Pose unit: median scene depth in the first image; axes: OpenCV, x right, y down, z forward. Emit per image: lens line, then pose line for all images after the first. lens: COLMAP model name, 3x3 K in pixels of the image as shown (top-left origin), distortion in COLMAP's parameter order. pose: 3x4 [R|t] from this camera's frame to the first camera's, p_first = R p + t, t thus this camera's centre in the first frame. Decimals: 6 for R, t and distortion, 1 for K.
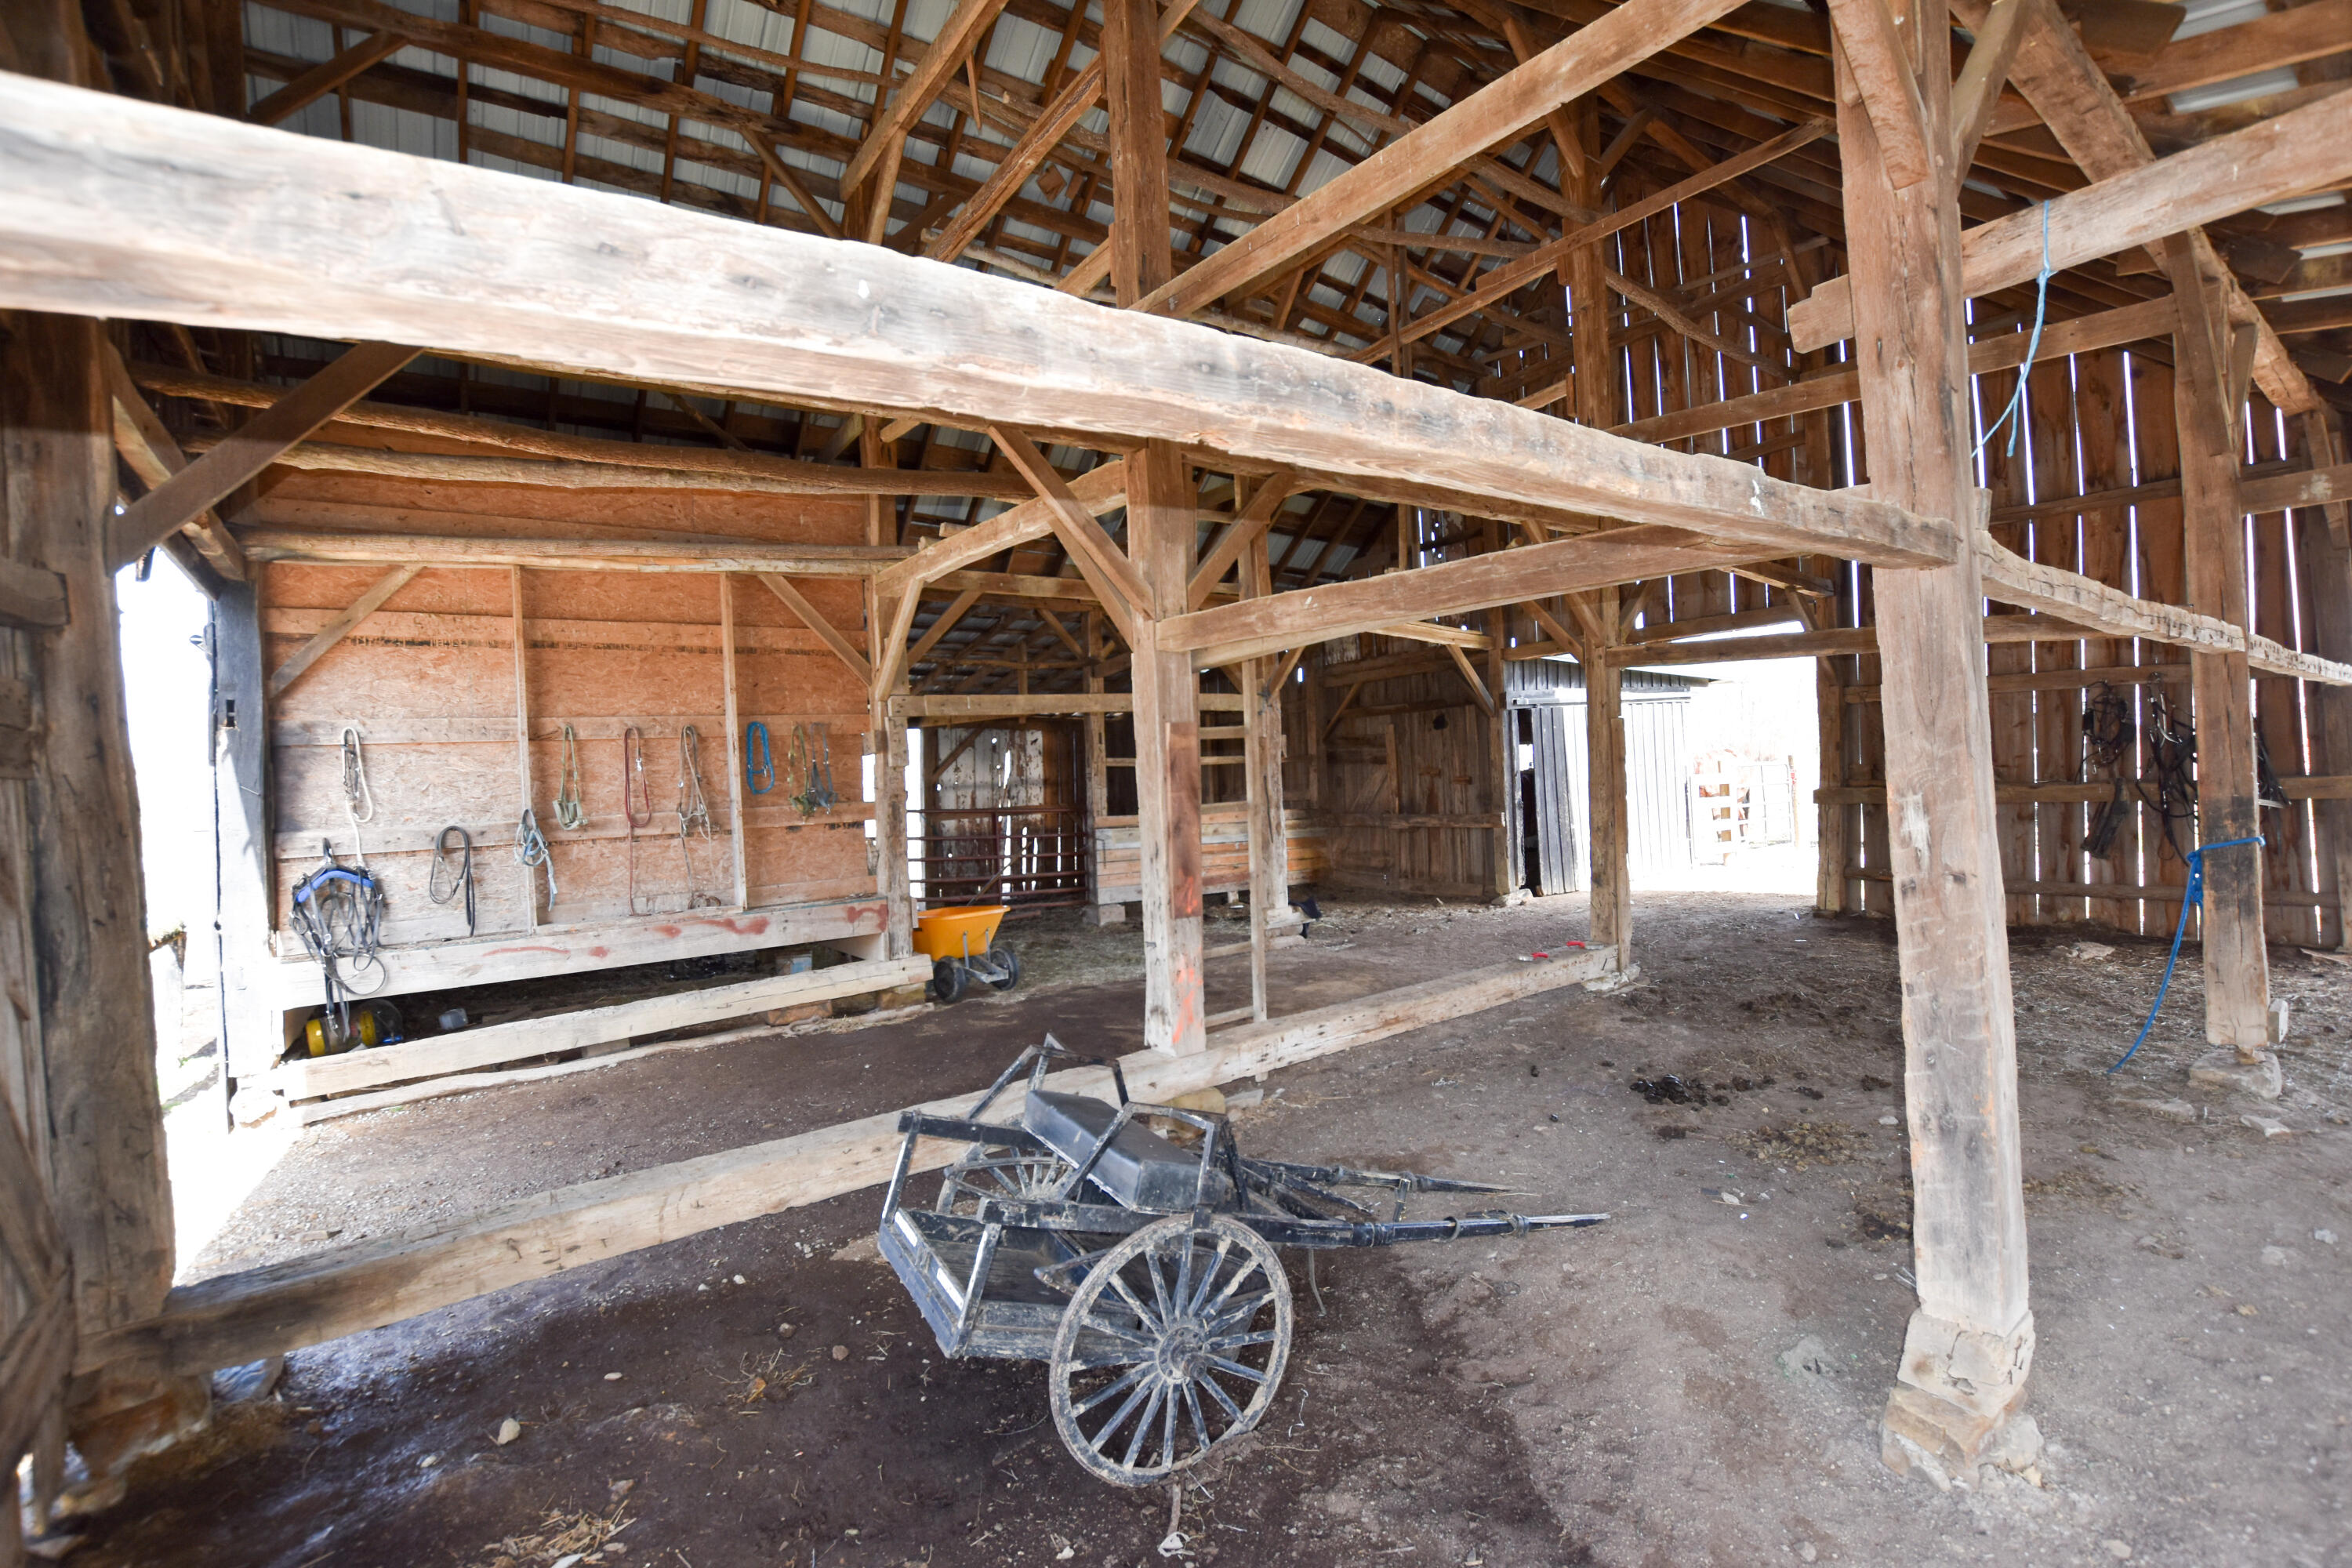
lens RADIAL K [[1134.5, 0, 1176.0], [0, 1134.5, 784.0], [0, 0, 1]] dist [-0.000991, 0.000333]
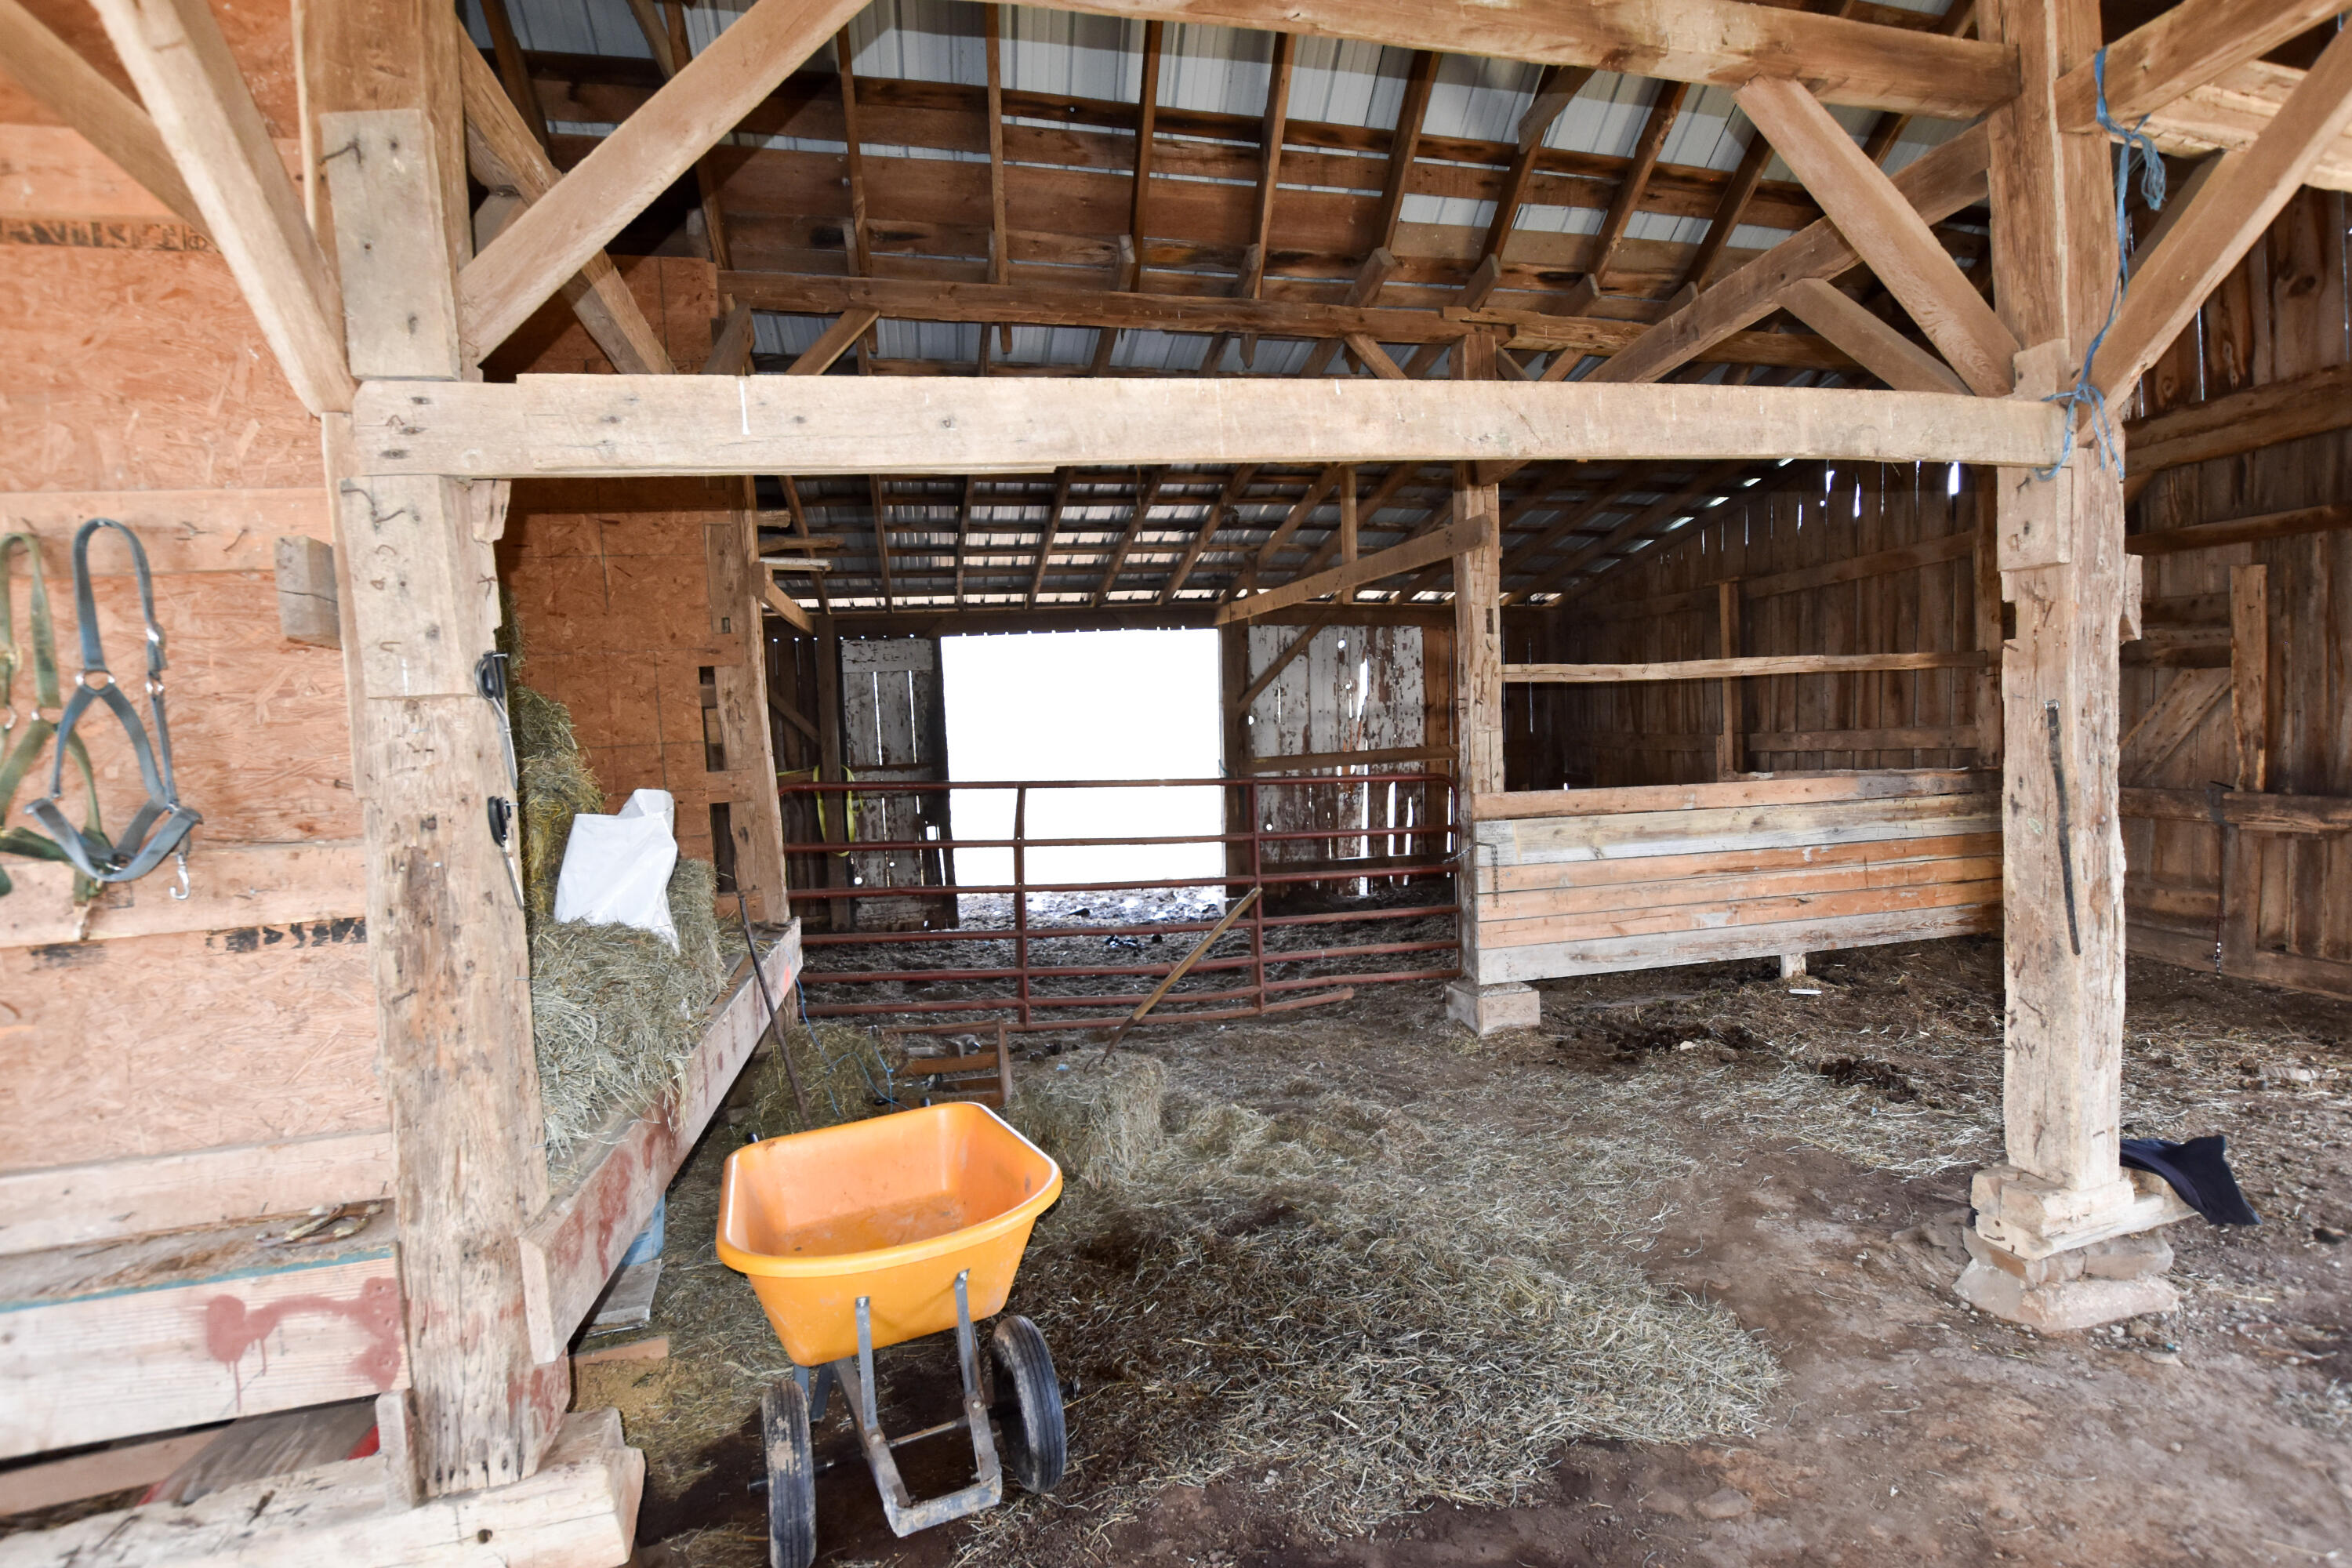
lens RADIAL K [[1134.5, 0, 1176.0], [0, 1134.5, 784.0], [0, 0, 1]] dist [-0.000991, 0.000333]
pose [[0.924906, 0.018583, -0.379742, -0.006706], [0.008614, 0.997524, 0.069793, -0.005995], [0.380099, -0.067823, 0.922456, 0.392888]]
